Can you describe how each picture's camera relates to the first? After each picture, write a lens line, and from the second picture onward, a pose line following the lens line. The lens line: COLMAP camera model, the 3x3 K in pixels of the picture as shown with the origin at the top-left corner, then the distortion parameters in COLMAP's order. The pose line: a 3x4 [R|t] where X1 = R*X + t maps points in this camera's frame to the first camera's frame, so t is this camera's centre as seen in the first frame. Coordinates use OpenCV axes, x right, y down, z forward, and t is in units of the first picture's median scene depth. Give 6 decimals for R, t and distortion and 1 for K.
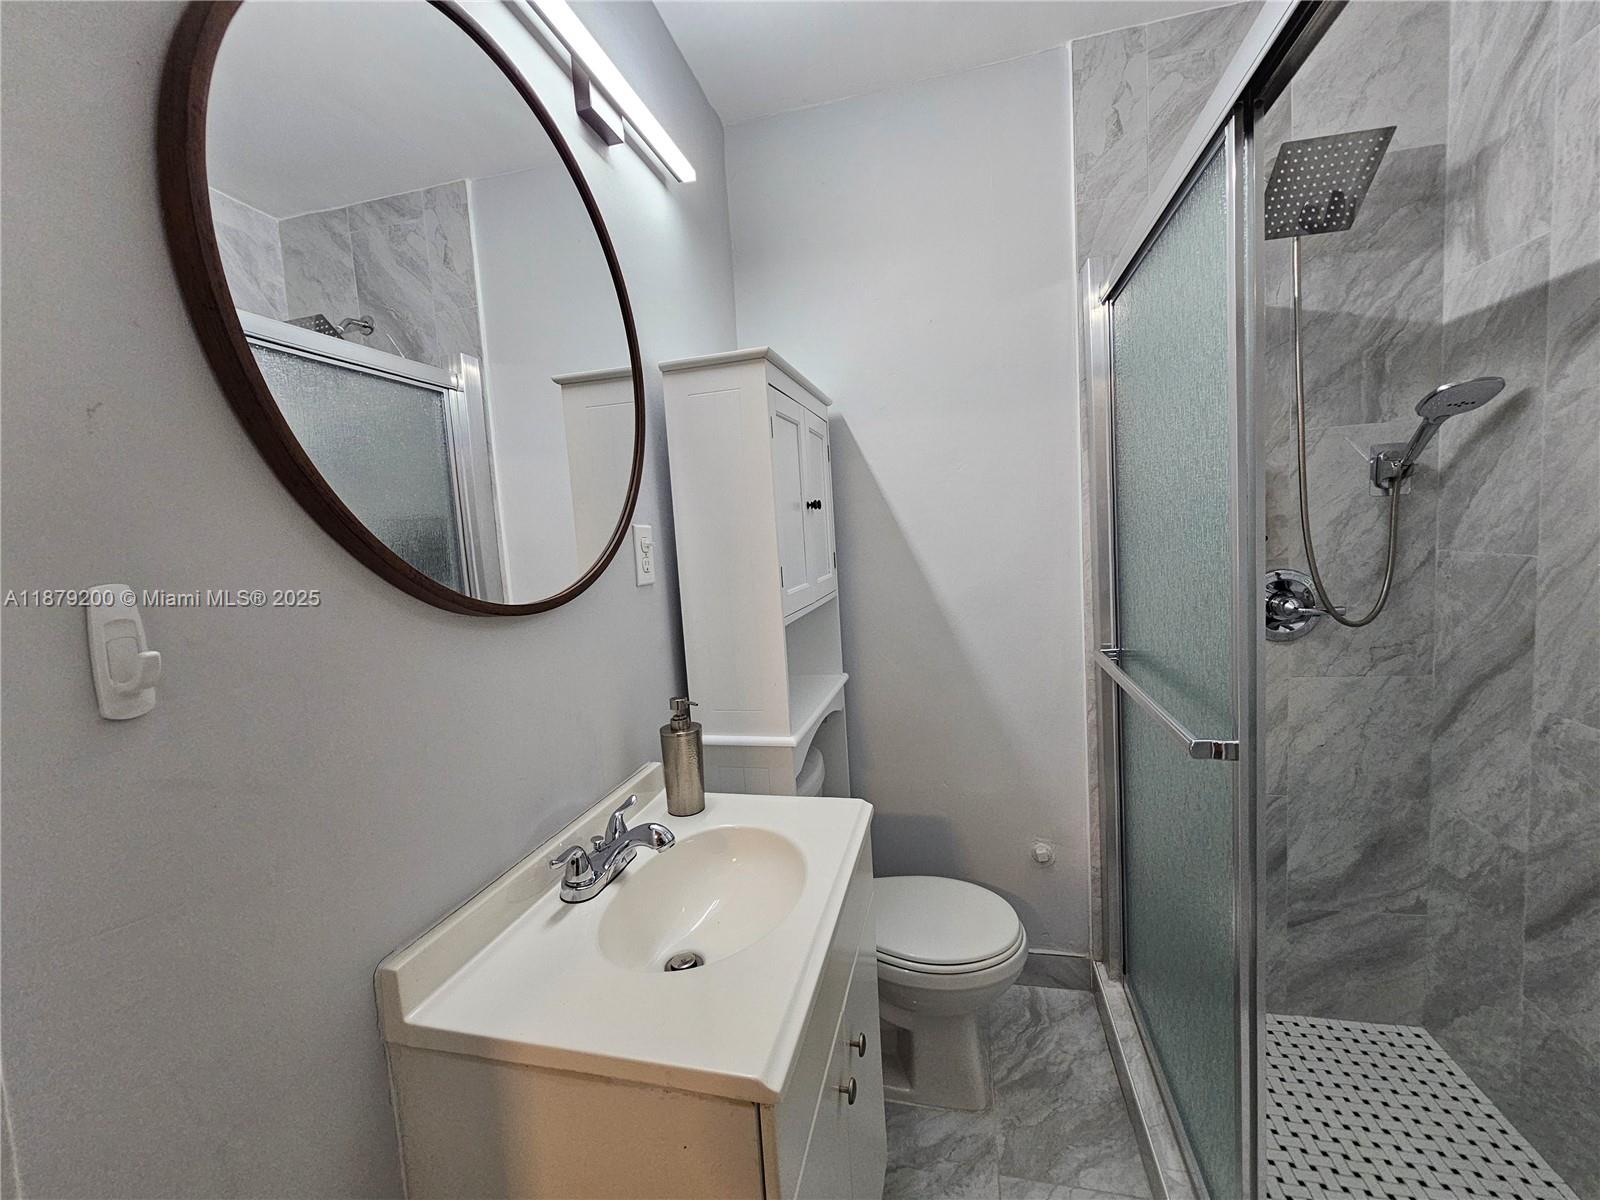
lens RADIAL K [[658.6, 0, 796.2], [0, 658.6, 592.7], [0, 0, 1]] dist [-0.002608, -0.000319]
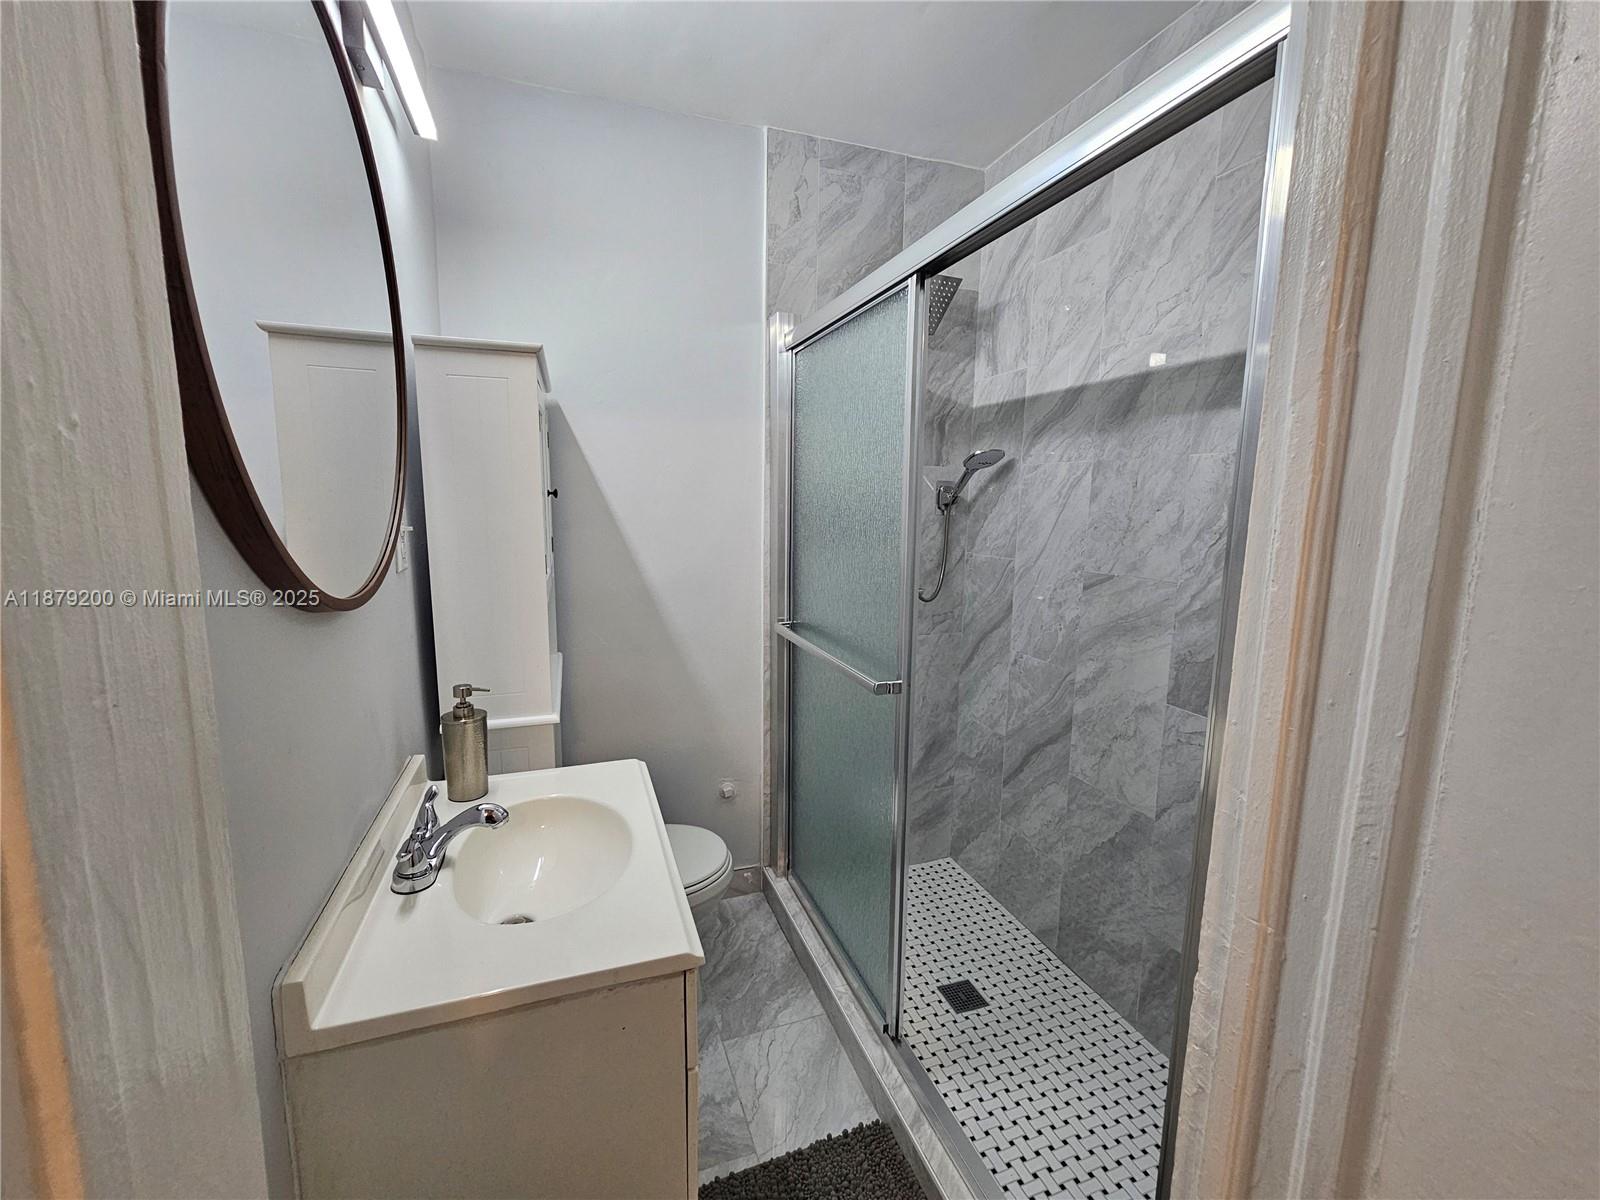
lens RADIAL K [[657.1, 0, 794.2], [0, 657.1, 592.3], [0, 0, 1]] dist [-0.006623, 0.003784]
pose [[0.834196, -0.007163, 0.551422, -0.246795], [-0.014421, 0.999290, 0.034797, -0.019840], [-0.551279, -0.036979, 0.833501, -0.086954]]
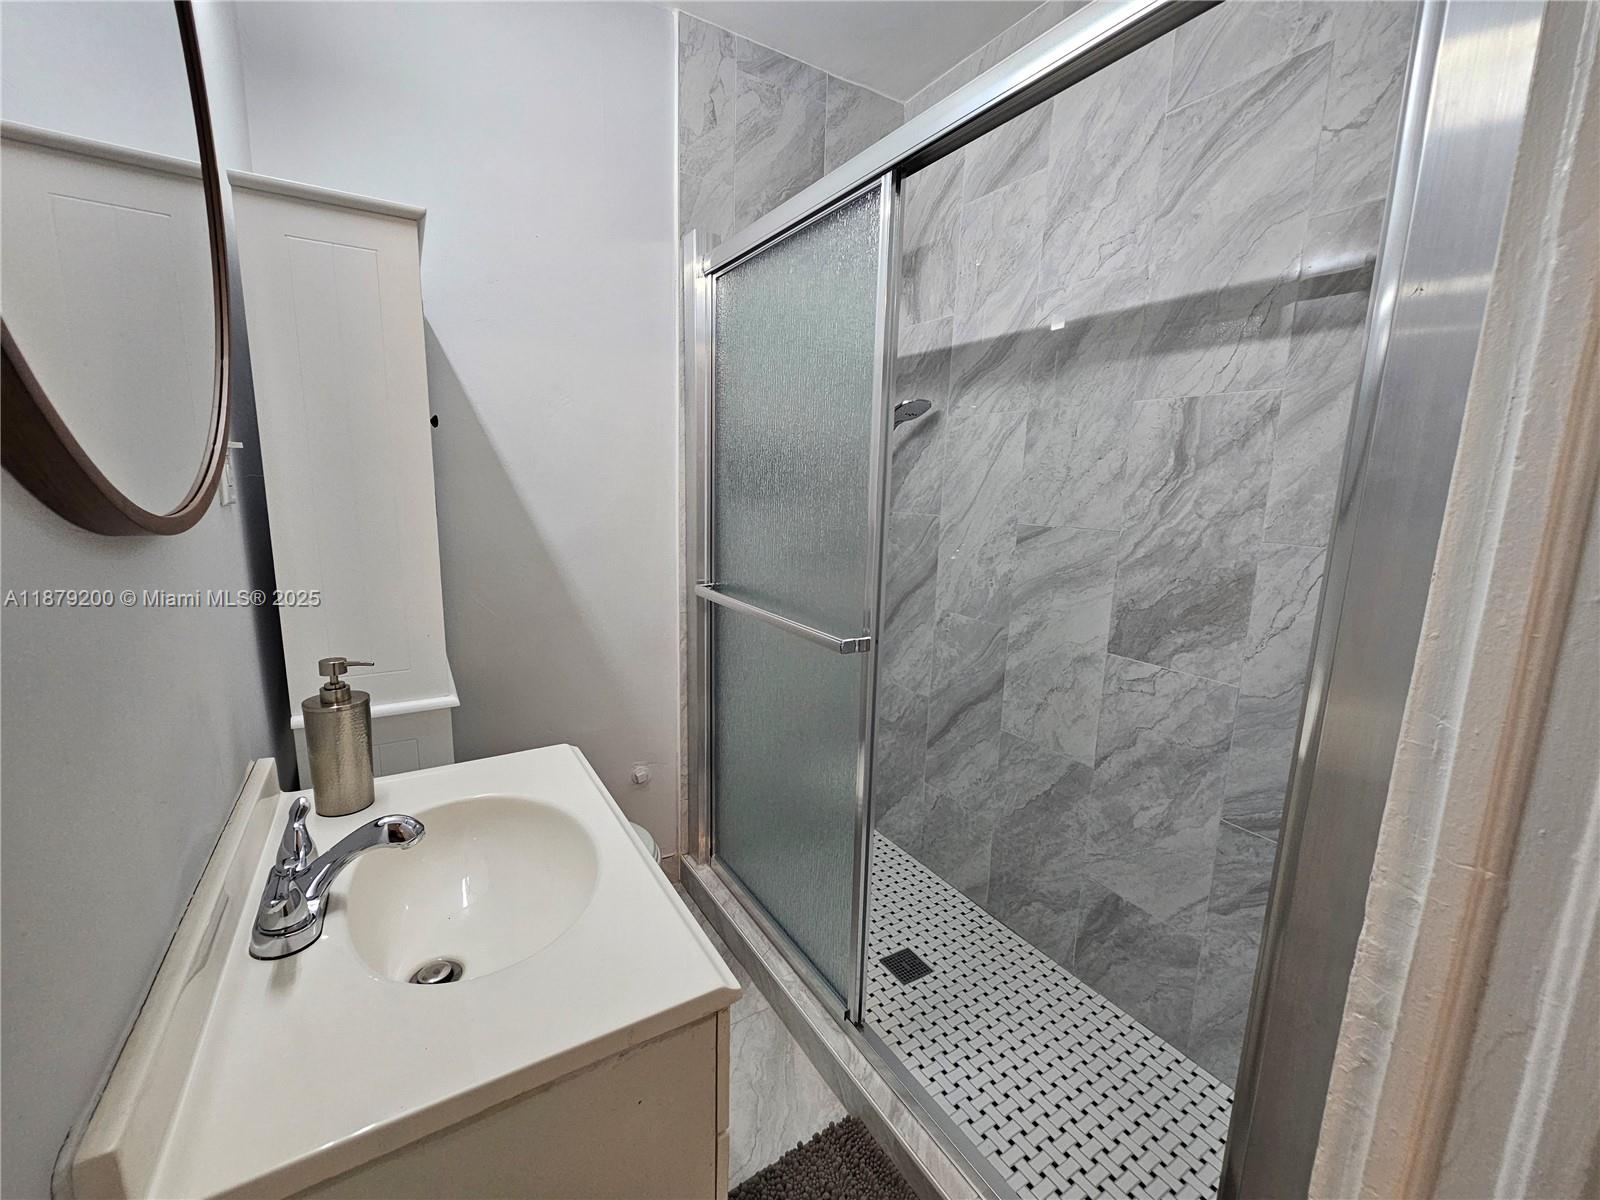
lens RADIAL K [[655.5, 0, 795.5], [0, 655.5, 591.1], [0, 0, 1]] dist [-0.005441, 0.002866]
pose [[0.697431, -0.041404, 0.715455, -0.271522], [-0.005925, 0.997962, 0.063529, 0.027278], [-0.716627, -0.048546, 0.695765, 0.099403]]
